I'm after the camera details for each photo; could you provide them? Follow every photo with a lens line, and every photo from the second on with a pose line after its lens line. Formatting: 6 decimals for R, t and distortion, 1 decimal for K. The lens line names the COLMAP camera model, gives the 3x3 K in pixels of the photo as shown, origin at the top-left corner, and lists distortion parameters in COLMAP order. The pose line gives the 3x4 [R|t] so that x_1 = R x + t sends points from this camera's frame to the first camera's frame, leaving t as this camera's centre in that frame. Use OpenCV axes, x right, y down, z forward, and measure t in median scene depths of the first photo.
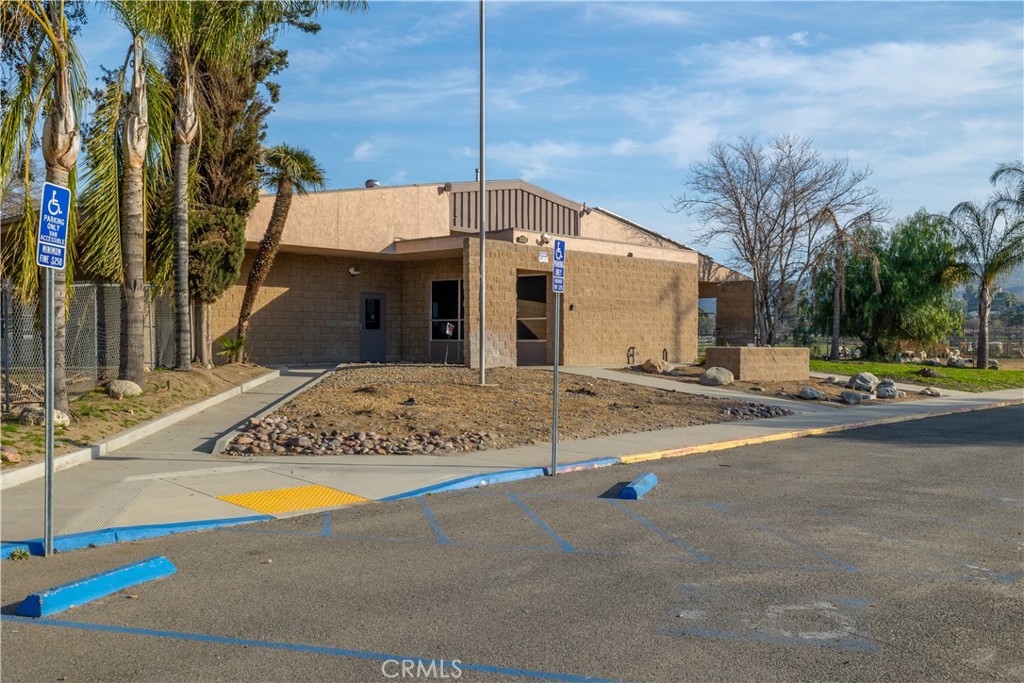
lens RADIAL K [[1034.4, 0, 554.1], [0, 1034.4, 314.4], [0, 0, 1]] dist [0.028253, 0.000000]
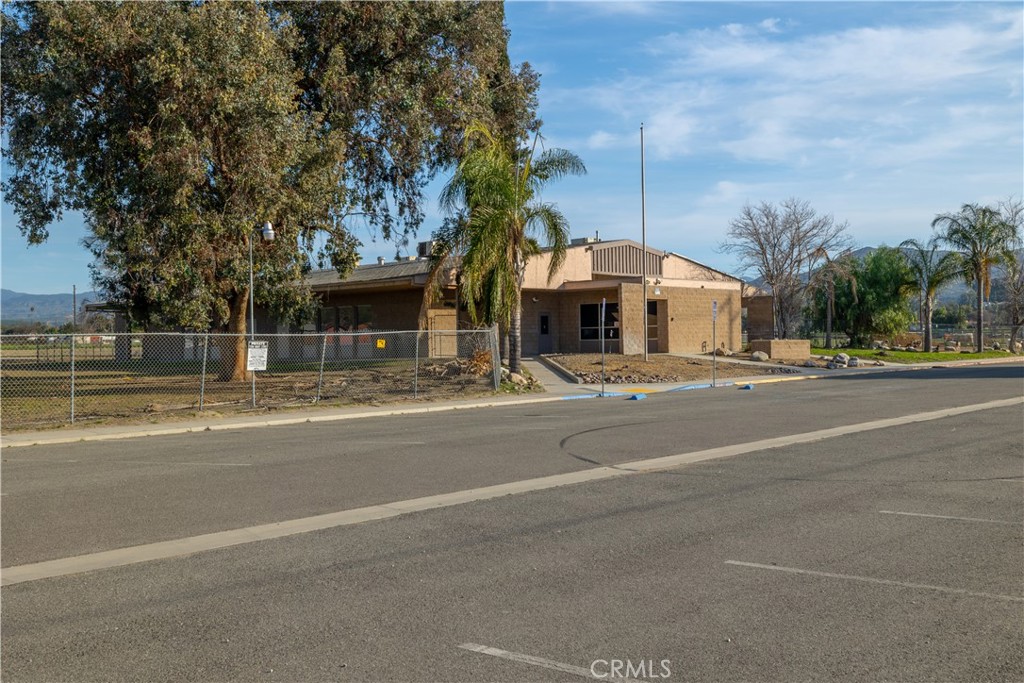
lens RADIAL K [[1034.4, 0, 553.2], [0, 1034.4, 317.5], [0, 0, 1]] dist [0.028253, 0.000000]
pose [[0.999776, -0.020501, -0.005205, -0.129276], [0.020515, 0.999786, 0.002715, -0.013894], [0.005148, -0.002821, 0.999983, -0.549600]]
